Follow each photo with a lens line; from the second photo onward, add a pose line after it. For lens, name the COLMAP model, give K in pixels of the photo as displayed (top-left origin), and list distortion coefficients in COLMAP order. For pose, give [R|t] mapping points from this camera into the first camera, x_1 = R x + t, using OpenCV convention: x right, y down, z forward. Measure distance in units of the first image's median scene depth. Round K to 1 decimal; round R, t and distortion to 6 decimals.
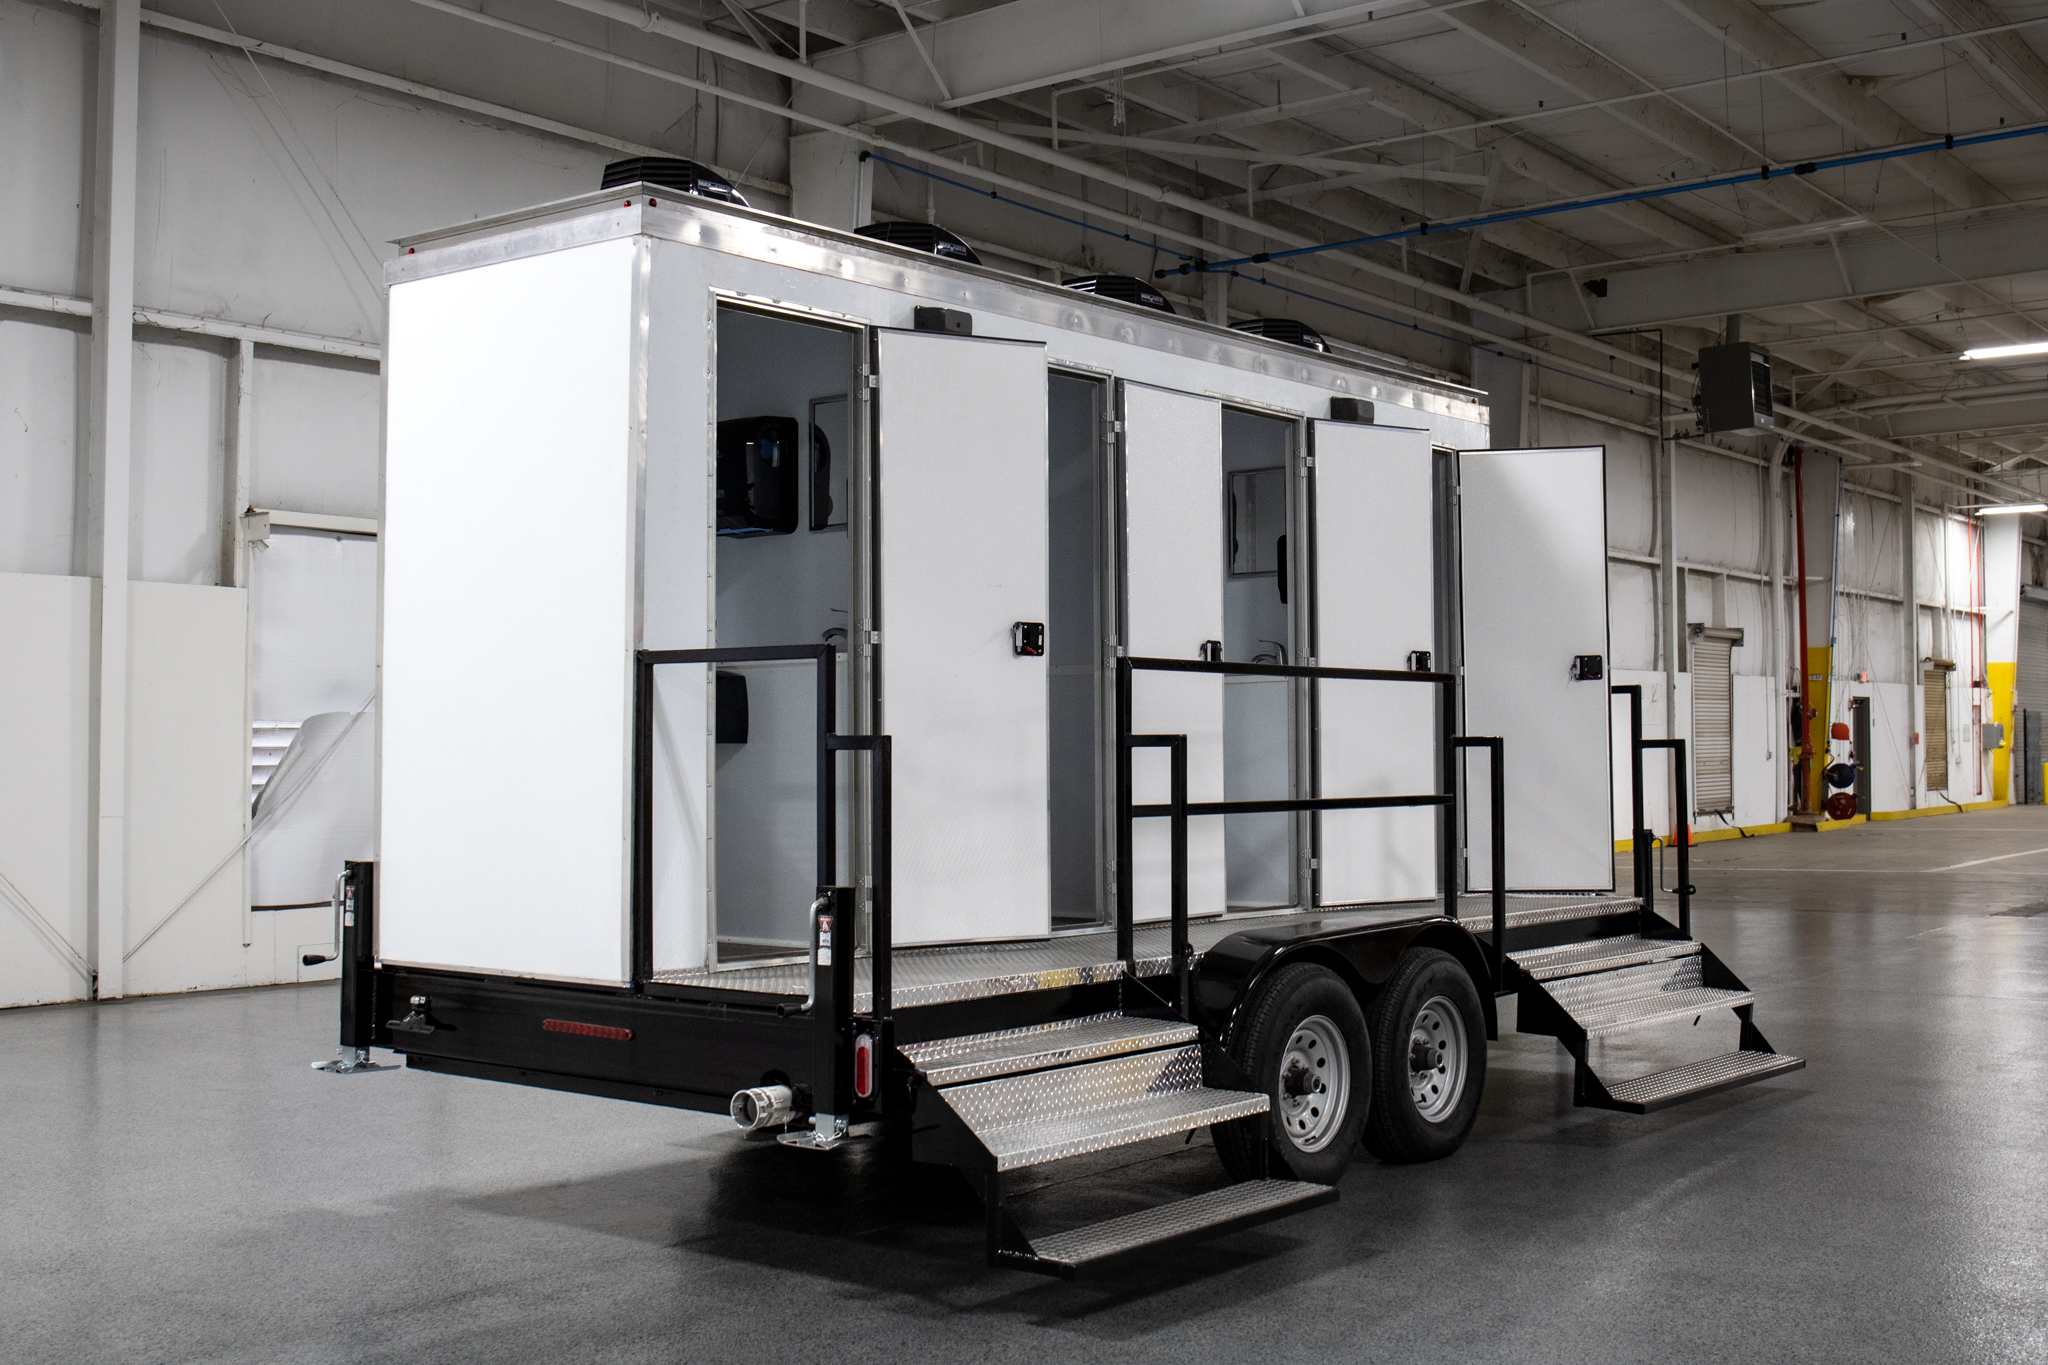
lens RADIAL K [[2325.2, 0, 1024.2], [0, 2325.2, 643.4], [0, 0, 1]] dist [-0.096334, -0.029914]
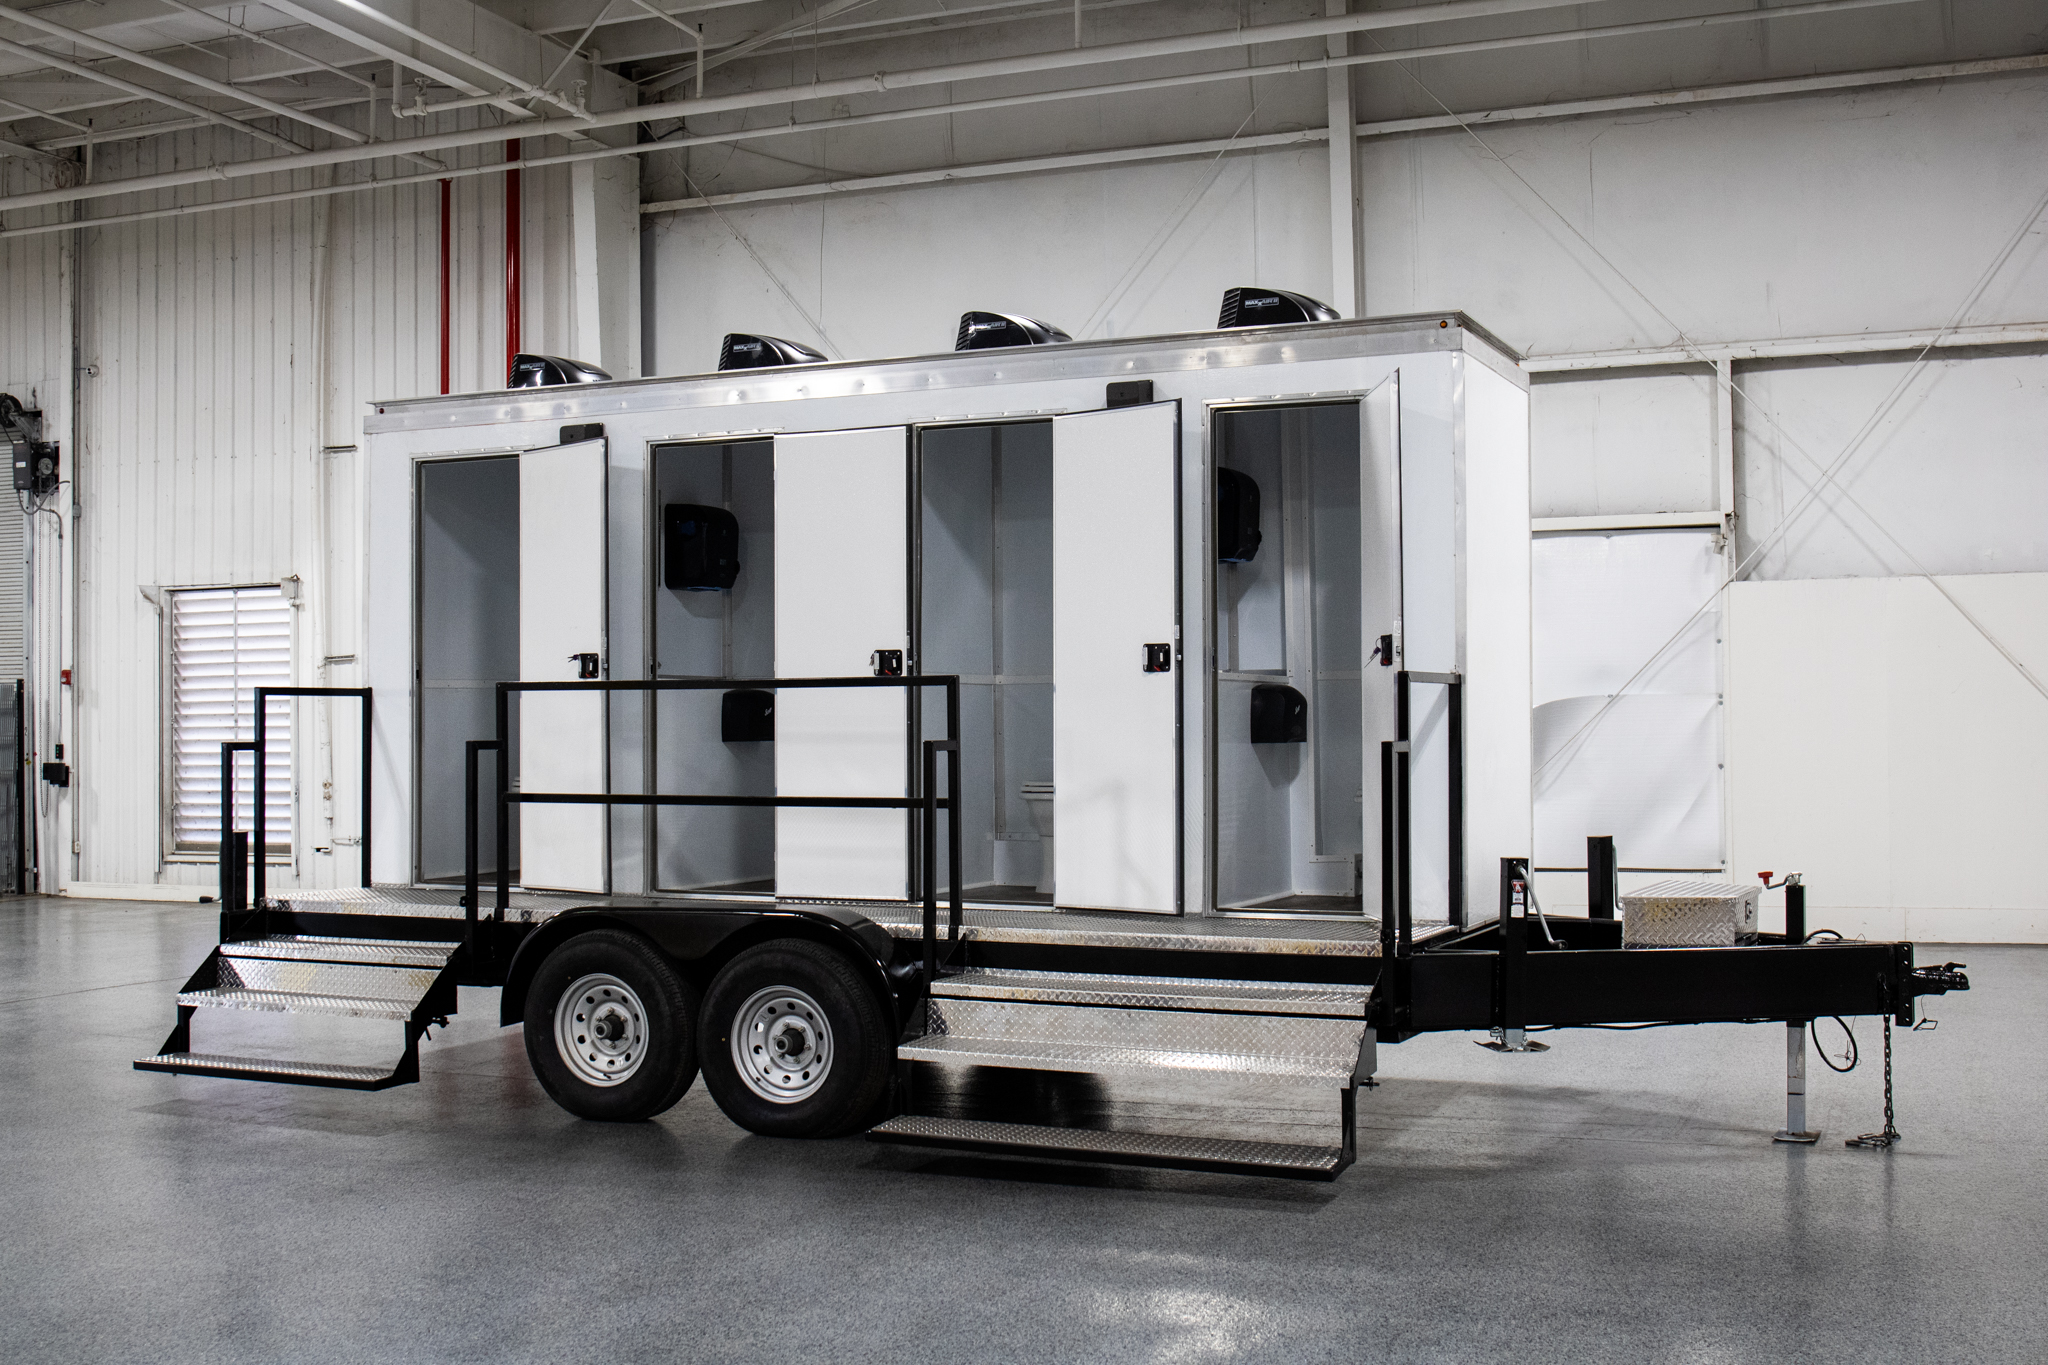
lens RADIAL K [[2227.4, 0, 1024.0], [0, 2227.4, 682.5], [0, 0, 1]] dist [-0.100040, 0.095914]
pose [[0.241992, -0.013022, -0.970191, 0.968992], [0.051717, 0.998662, -0.000504, 0.015699], [0.968899, -0.050053, 0.242342, 0.700054]]
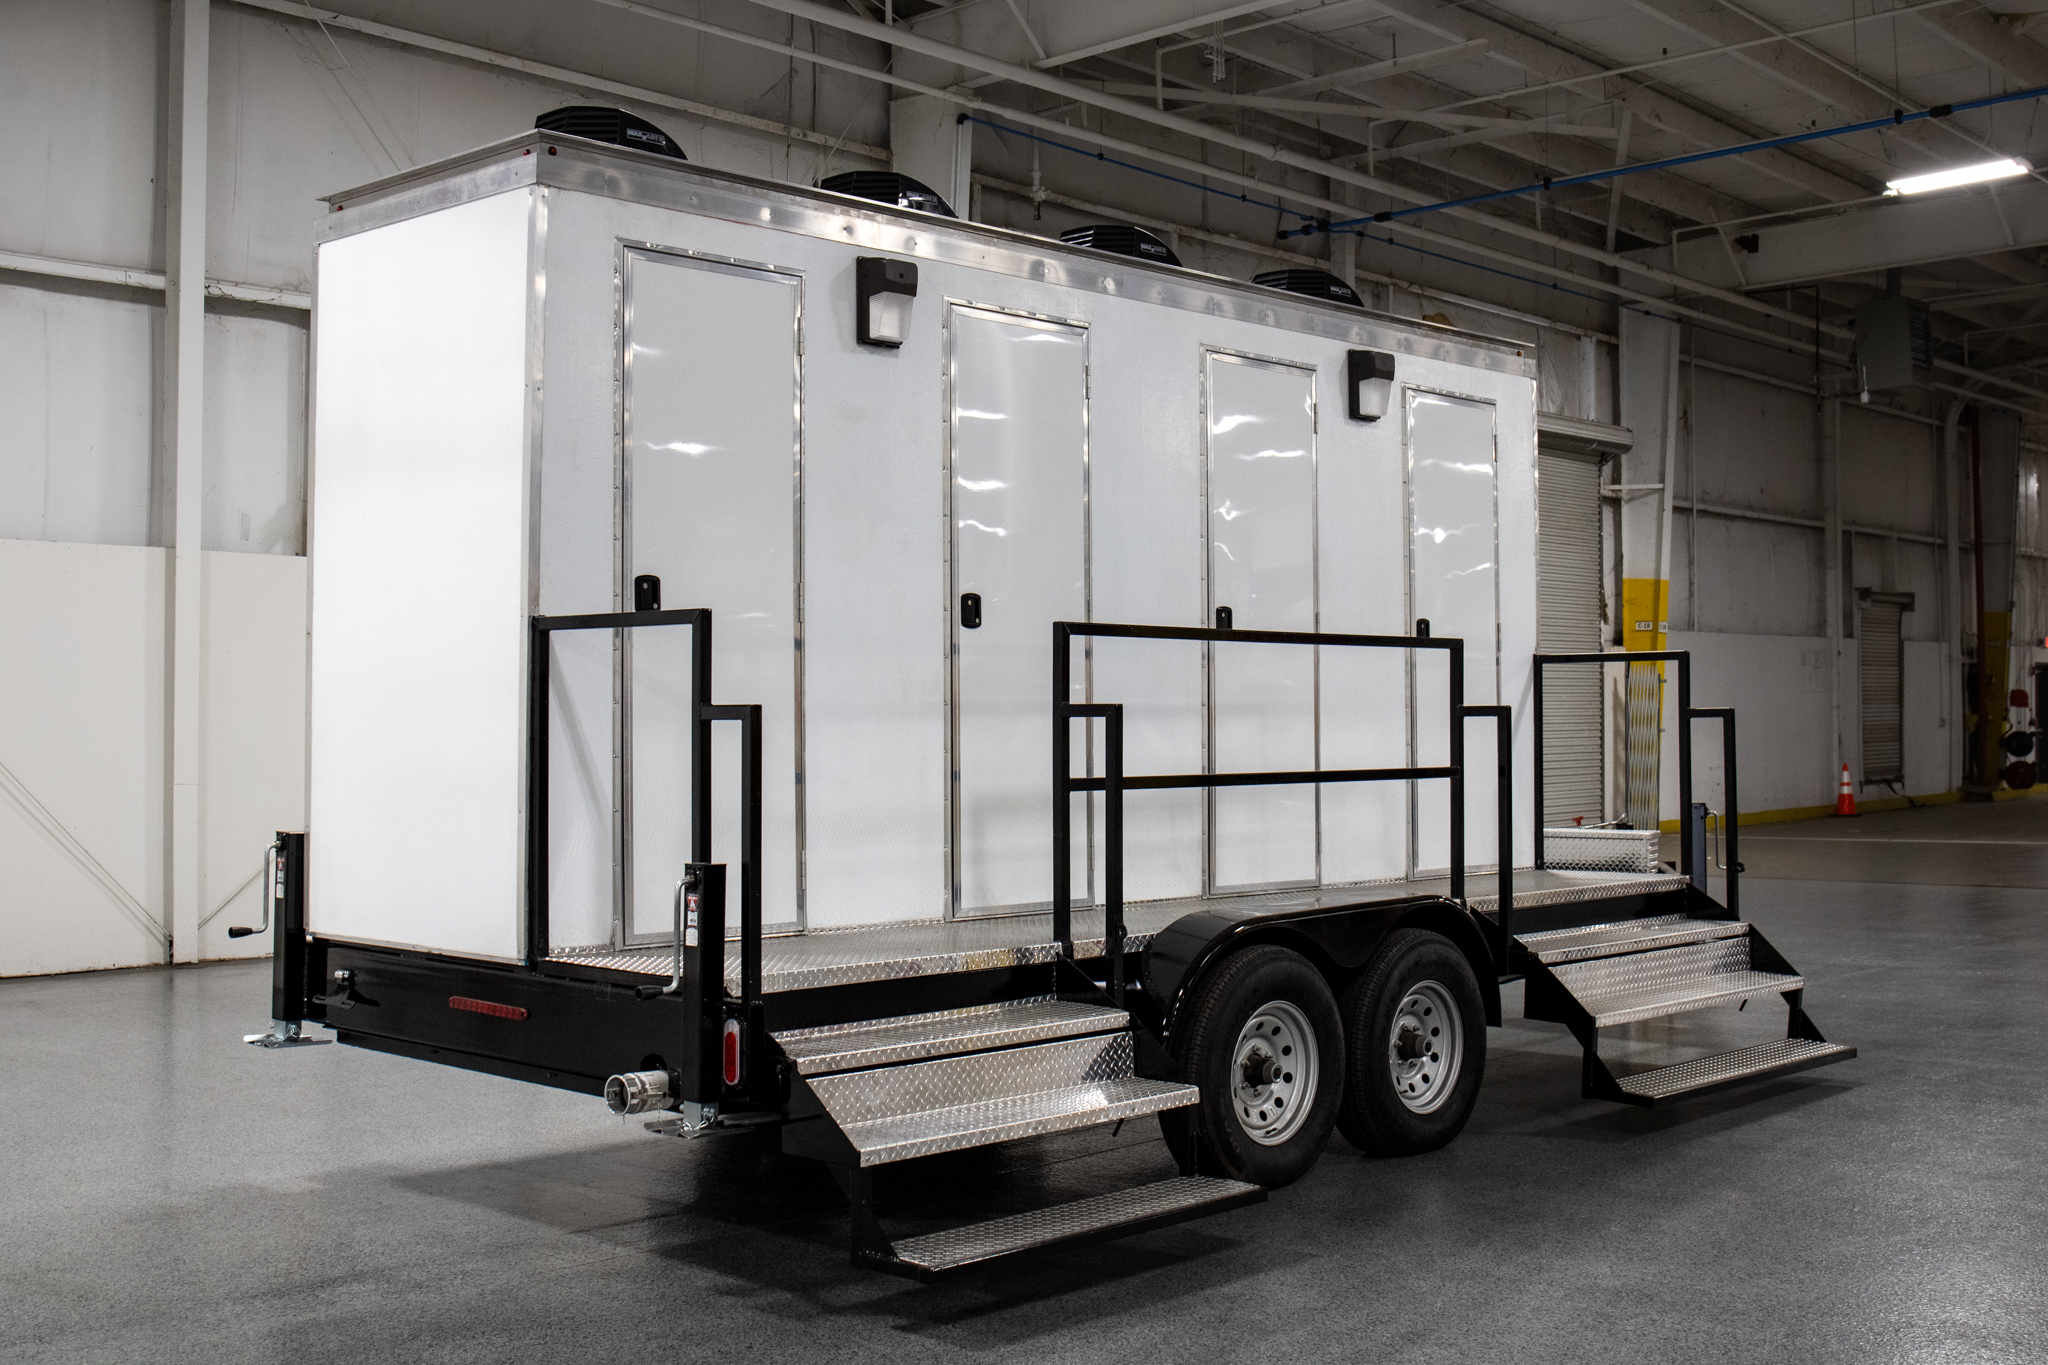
lens RADIAL K [[2288.3, 0, 1021.9], [0, 2288.3, 648.2], [0, 0, 1]] dist [-0.100365, 0.054273]
pose [[0.995796, -0.001939, -0.091575, 0.080574], [0.003420, 0.999866, 0.016020, 0.001183], [0.091531, -0.016265, 0.995669, 0.049431]]
